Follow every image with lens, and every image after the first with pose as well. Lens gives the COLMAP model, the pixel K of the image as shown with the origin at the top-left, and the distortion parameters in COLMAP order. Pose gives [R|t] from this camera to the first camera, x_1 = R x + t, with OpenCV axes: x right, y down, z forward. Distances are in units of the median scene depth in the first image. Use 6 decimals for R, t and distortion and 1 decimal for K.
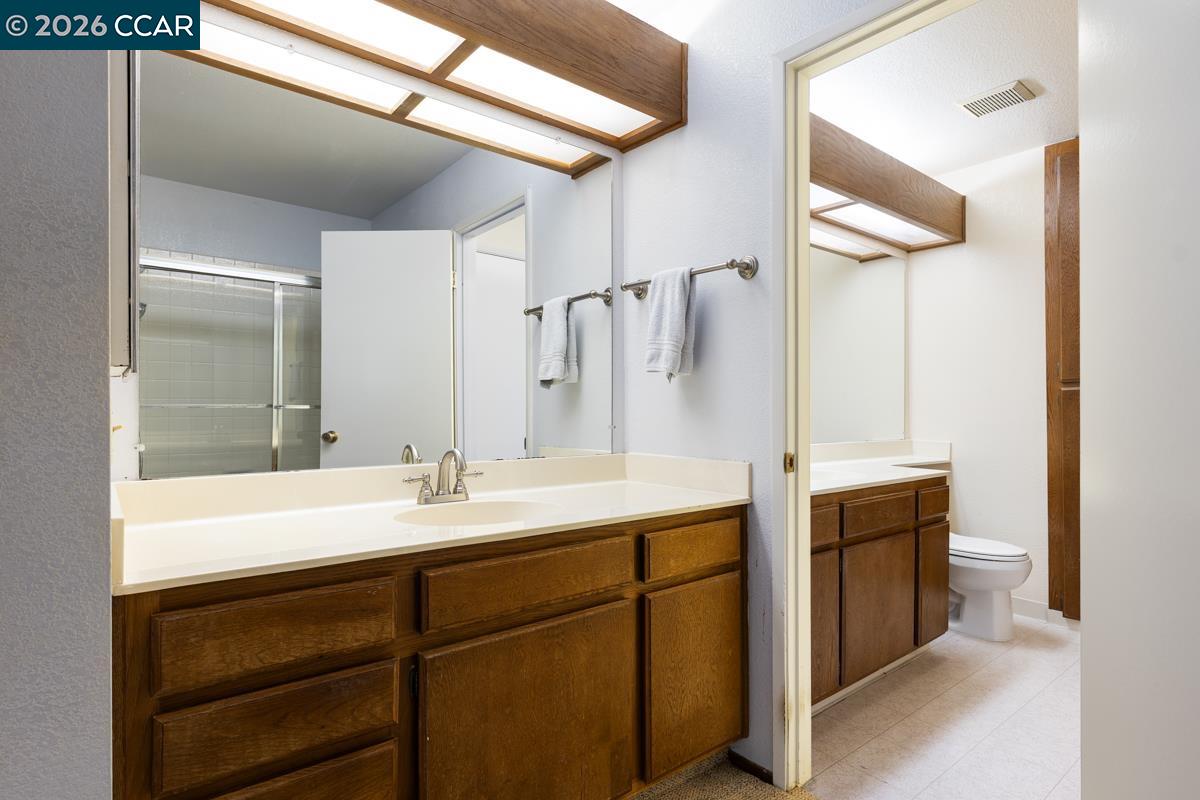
lens RADIAL K [[612.4, 0, 590.6], [0, 612.4, 407.2], [0, 0, 1]] dist [-0.001813, 0.001185]
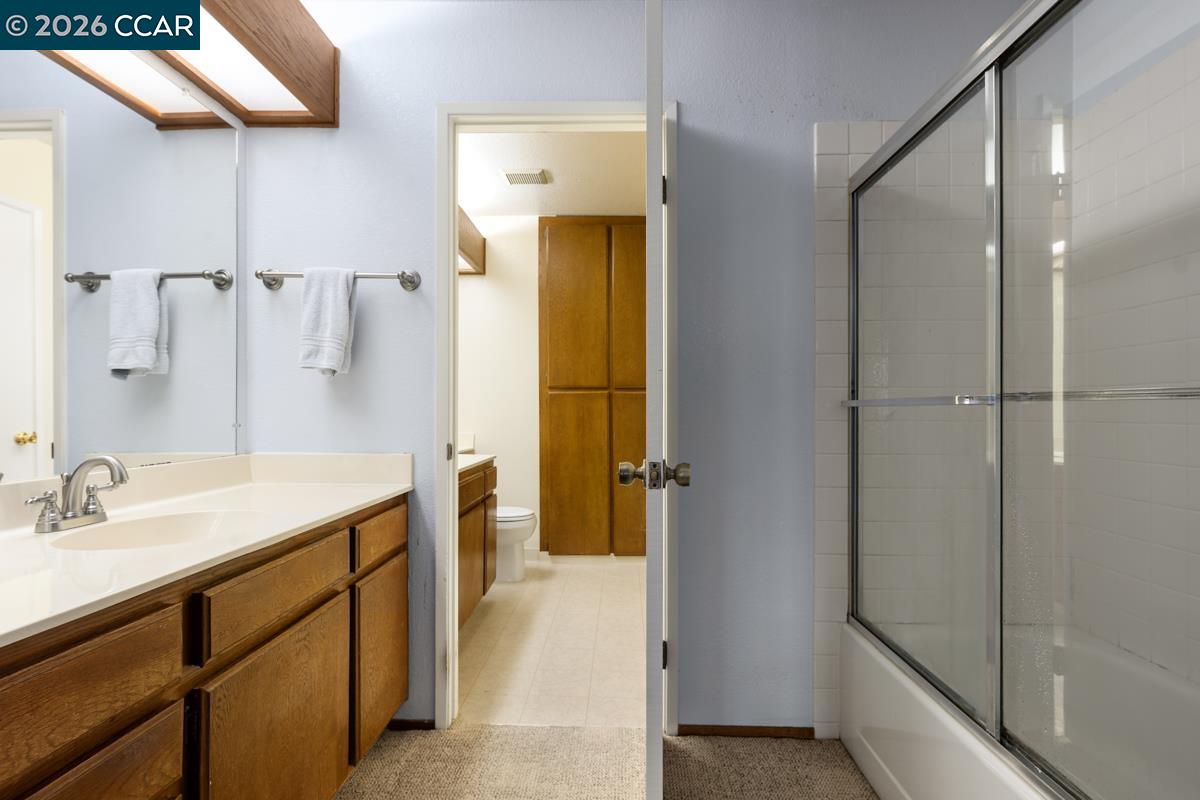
lens RADIAL K [[612.4, 0, 589.9], [0, 612.4, 402.3], [0, 0, 1]] dist [-0.001813, 0.001185]
pose [[0.658147, 0.008459, 0.752842, -0.323542], [-0.005937, 0.999964, -0.006045, 0.000537], [-0.752866, -0.000492, 0.658173, 0.010549]]
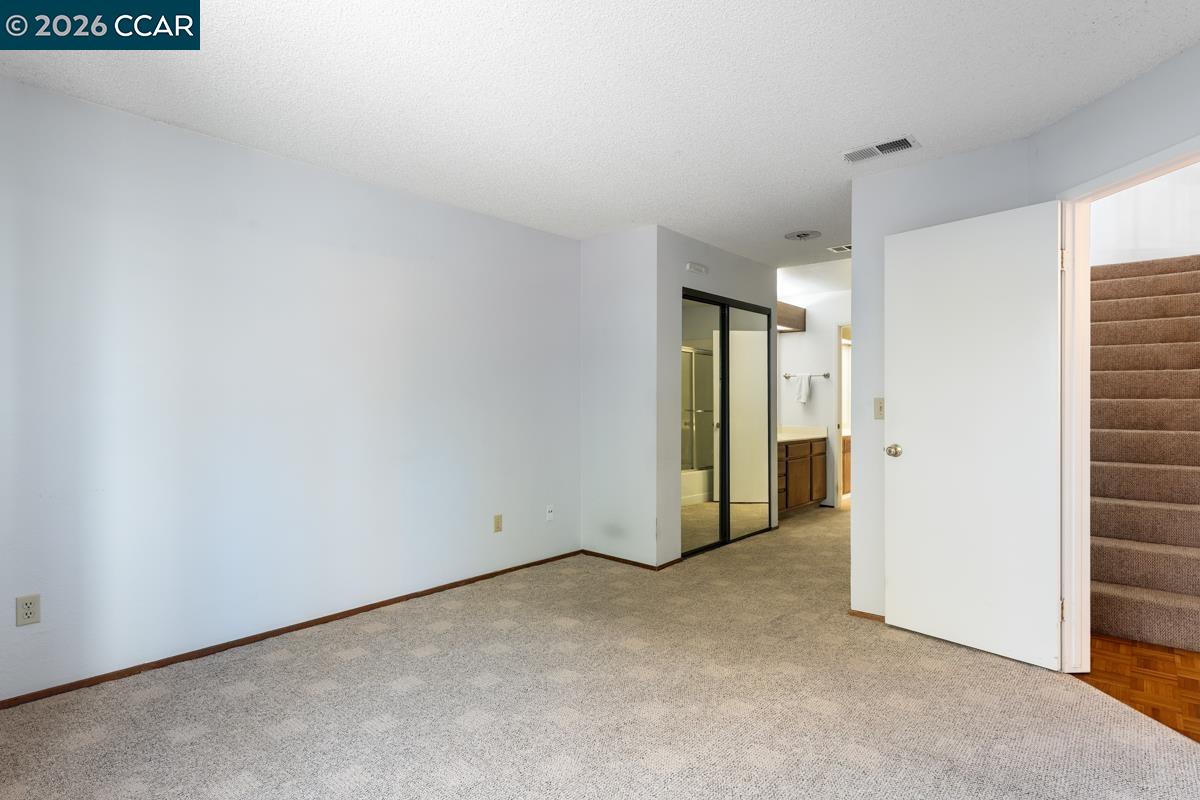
lens RADIAL K [[612.4, 0, 602.2], [0, 612.4, 405.2], [0, 0, 1]] dist [-0.001813, 0.001185]
pose [[0.985439, -0.005623, 0.169936, -1.543466], [0.002882, 0.999862, 0.016372, -0.095948], [-0.170005, -0.015644, 0.985319, -2.198963]]
